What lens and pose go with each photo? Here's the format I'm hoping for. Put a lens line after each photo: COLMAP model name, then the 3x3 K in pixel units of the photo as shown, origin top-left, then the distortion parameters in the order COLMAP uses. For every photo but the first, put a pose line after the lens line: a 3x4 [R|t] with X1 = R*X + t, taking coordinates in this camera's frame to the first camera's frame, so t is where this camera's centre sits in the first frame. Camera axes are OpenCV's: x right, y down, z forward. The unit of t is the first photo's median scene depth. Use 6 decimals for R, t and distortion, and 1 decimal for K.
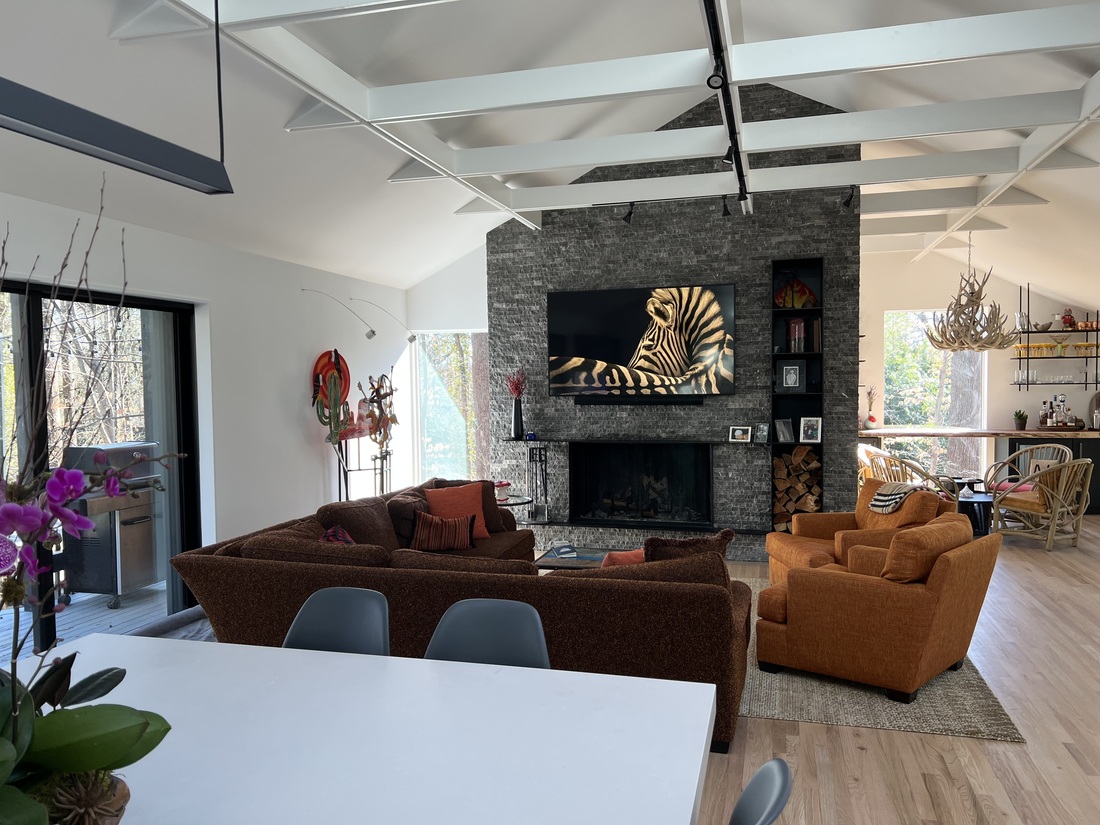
lens RADIAL K [[832.7, 0, 551.1], [0, 832.7, 415.1], [0, 0, 1]] dist [-0.001705, -0.005034]
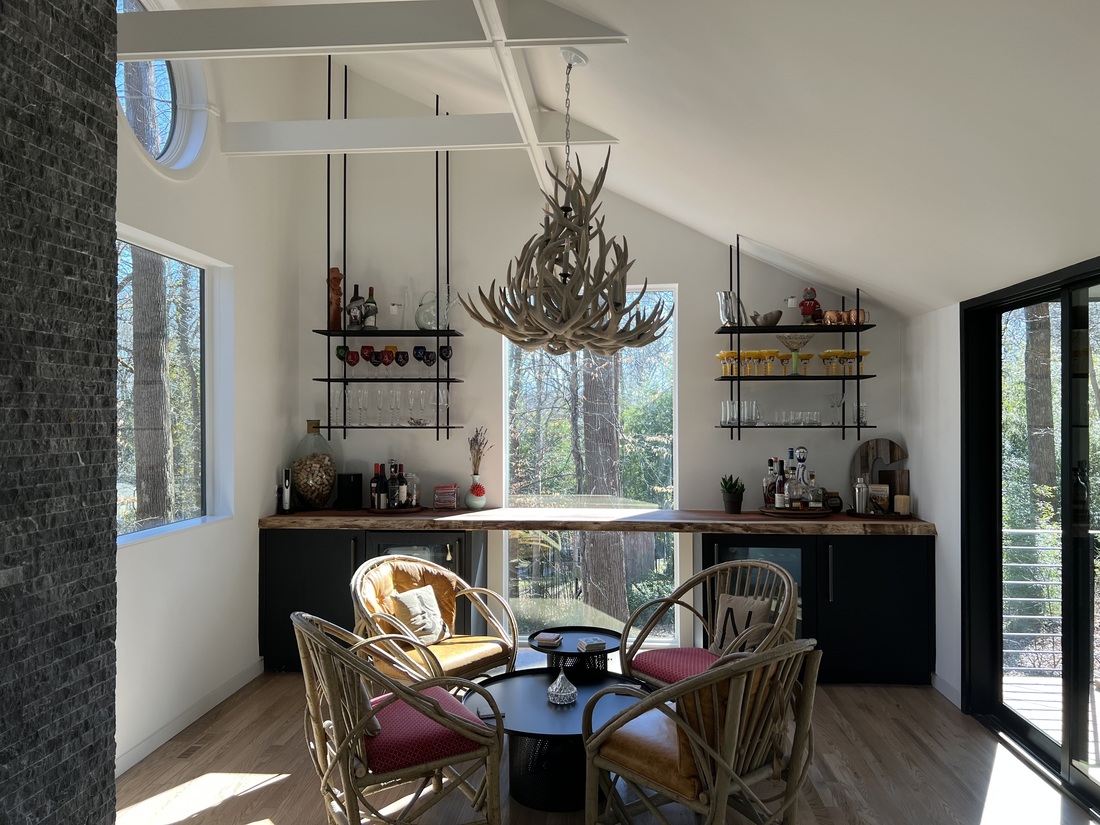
lens RADIAL K [[832.7, 0, 549.2], [0, 832.7, 410.3], [0, 0, 1]] dist [-0.001705, -0.005034]
pose [[0.983503, 0.009851, 0.180623, 0.360425], [-0.002040, 0.999056, -0.043382, -0.025040], [-0.180880, 0.042298, 0.982595, 0.505944]]
